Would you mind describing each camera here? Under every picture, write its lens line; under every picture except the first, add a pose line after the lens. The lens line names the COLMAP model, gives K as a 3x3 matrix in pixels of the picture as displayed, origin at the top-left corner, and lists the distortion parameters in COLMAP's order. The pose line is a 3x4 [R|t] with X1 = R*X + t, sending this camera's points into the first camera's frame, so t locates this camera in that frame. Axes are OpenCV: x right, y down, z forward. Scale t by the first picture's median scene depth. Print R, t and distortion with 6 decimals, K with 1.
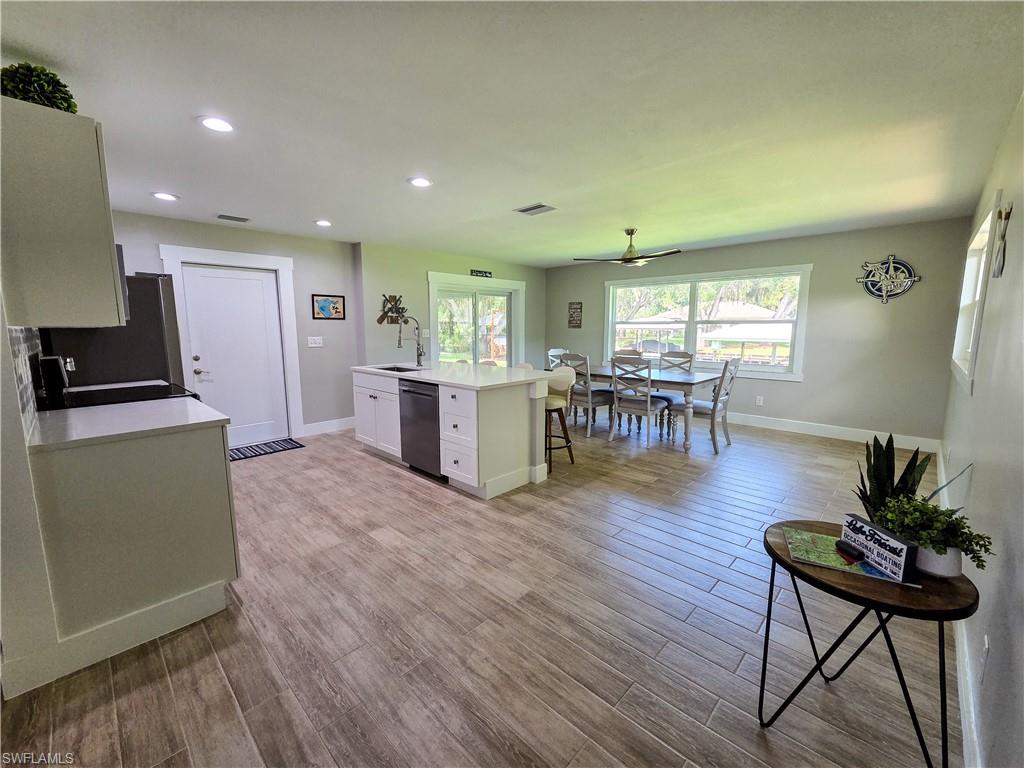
lens RADIAL K [[419.3, 0, 510.4], [0, 419.3, 378.4], [0, 0, 1]] dist [0.004416, -0.001561]
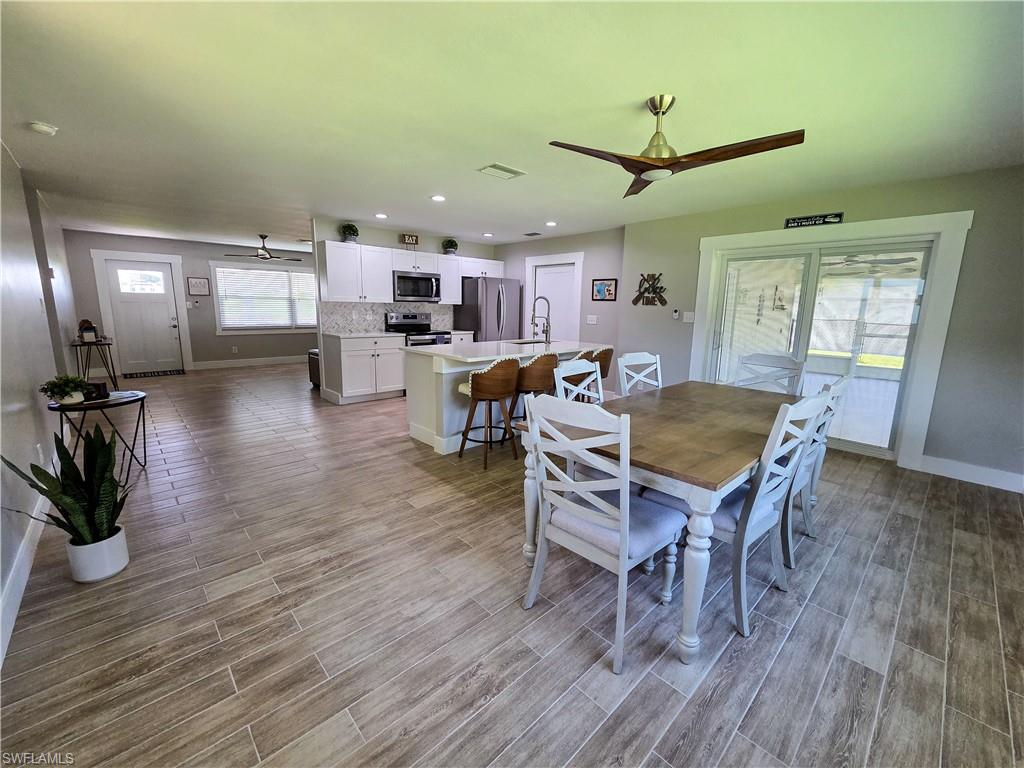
lens RADIAL K [[419.3, 0, 511.5], [0, 419.3, 378.6], [0, 0, 1]] dist [0.004416, -0.001561]
pose [[-0.047427, 0.173691, -0.983657, 1.024414], [-0.143032, 0.973436, 0.178783, -0.143004], [0.988581, 0.149174, -0.021324, 1.129870]]
